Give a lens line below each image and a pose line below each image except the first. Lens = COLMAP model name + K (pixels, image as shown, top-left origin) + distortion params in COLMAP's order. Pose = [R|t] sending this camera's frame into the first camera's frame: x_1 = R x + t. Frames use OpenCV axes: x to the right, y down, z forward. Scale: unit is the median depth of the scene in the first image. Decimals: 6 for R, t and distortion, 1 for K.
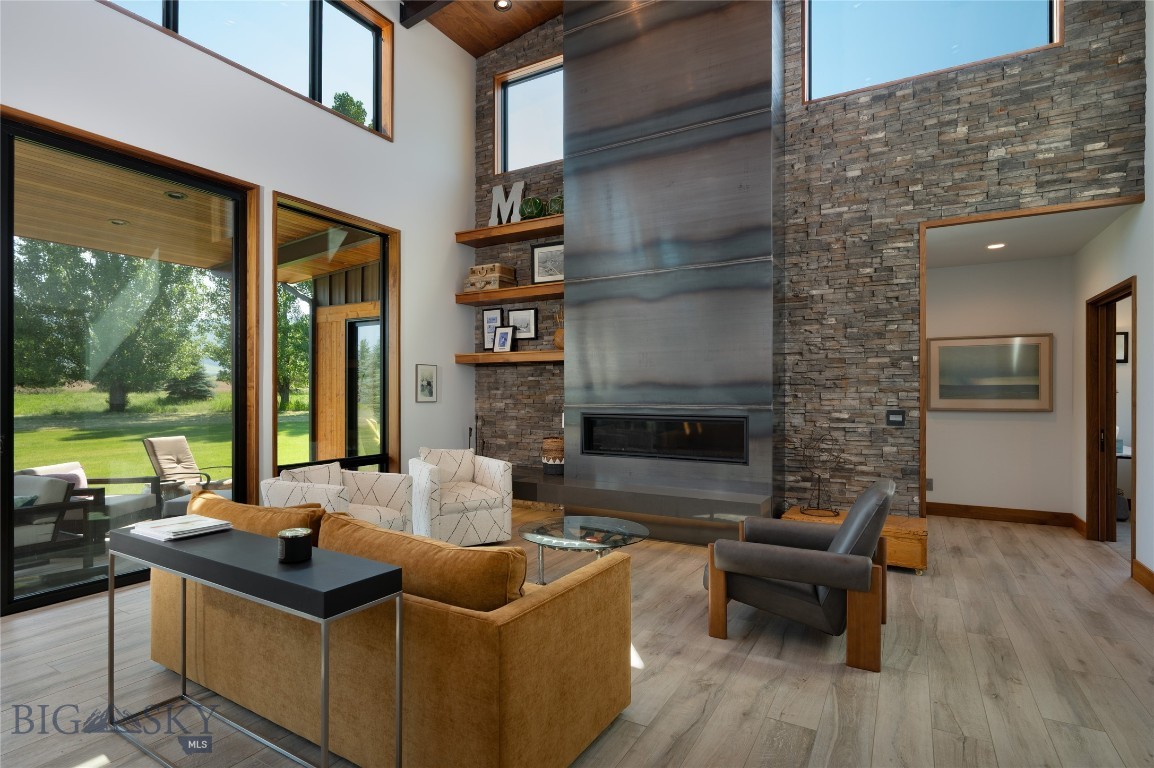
lens RADIAL K [[573.9, 0, 577.4], [0, 573.9, 389.2], [0, 0, 1]] dist [-0.001460, -0.000560]
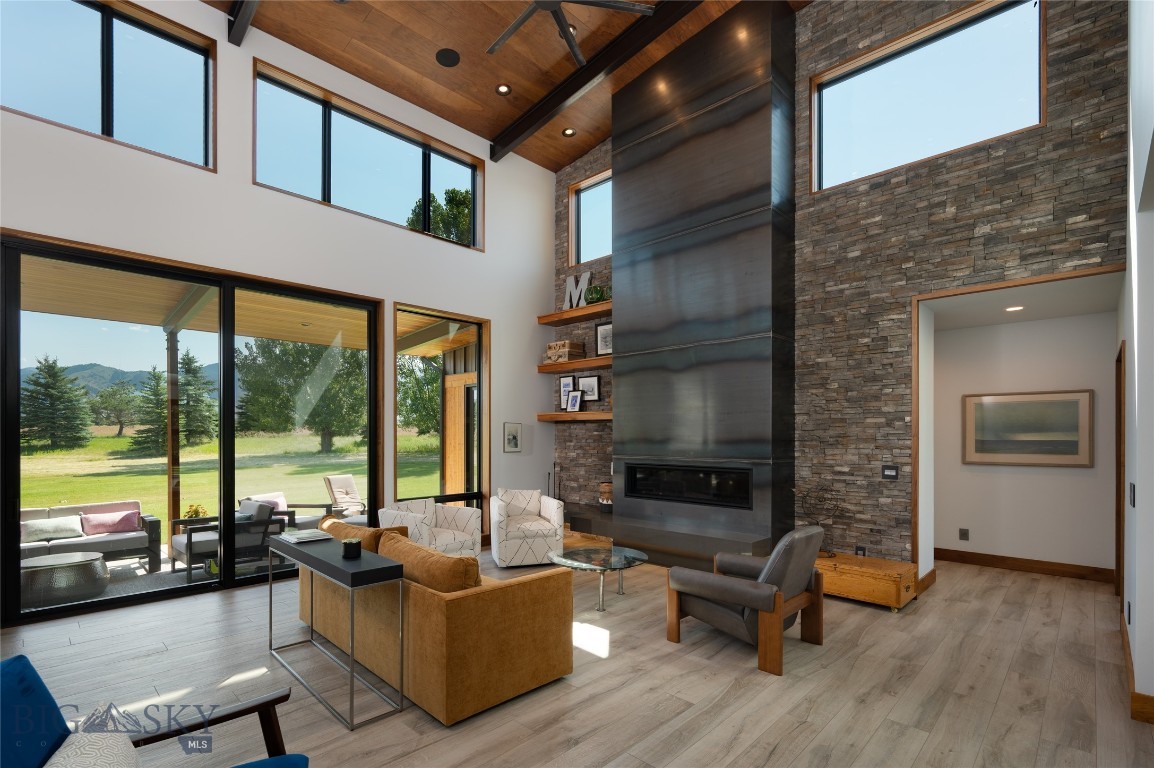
lens RADIAL K [[531.6, 0, 578.2], [0, 531.6, 432.7], [0, 0, 1]] dist [-0.000667, -0.000035]
pose [[0.971045, -0.000817, -0.238894, 0.207125], [0.000929, 1.000000, 0.000355, -0.027084], [0.238893, -0.000566, 0.971046, -0.142753]]
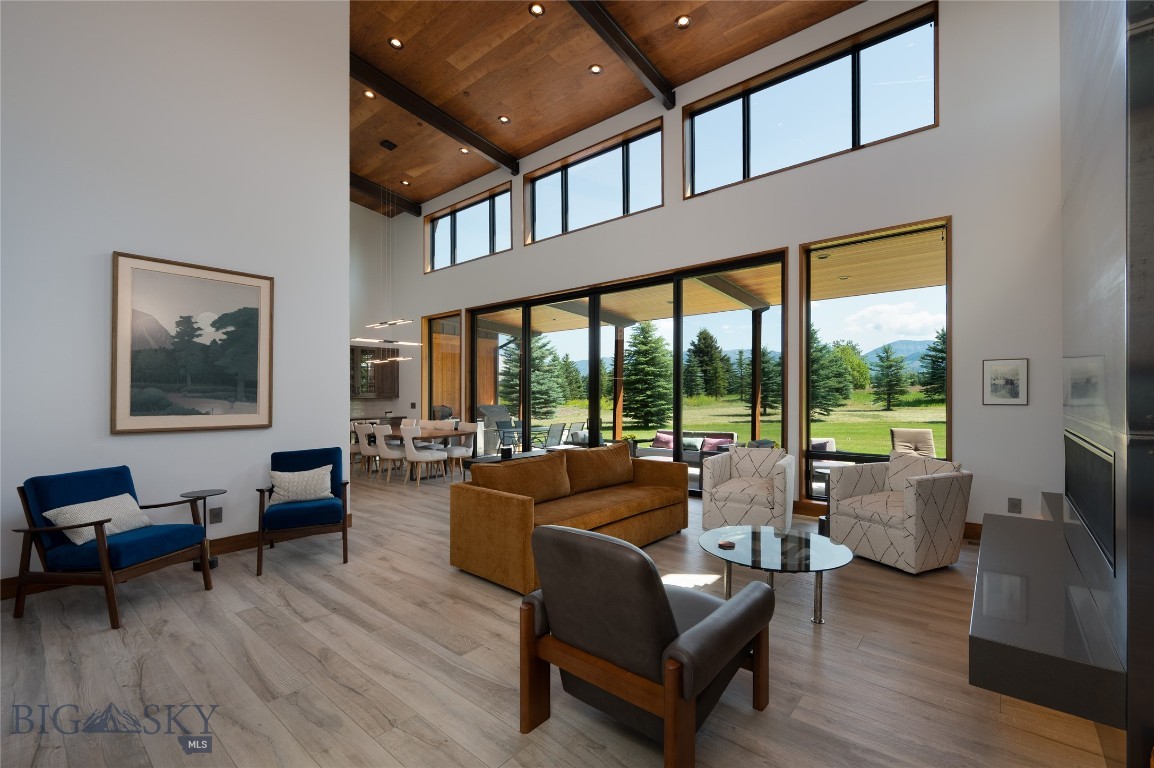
lens RADIAL K [[489.9, 0, 577.4], [0, 489.9, 395.2], [0, 0, 1]] dist [-0.001025, -0.000128]
pose [[-0.175335, 0.001870, -0.984507, 0.678896], [0.013744, 0.999905, -0.000548, 0.000341], [0.984413, -0.013627, -0.175344, 0.676967]]
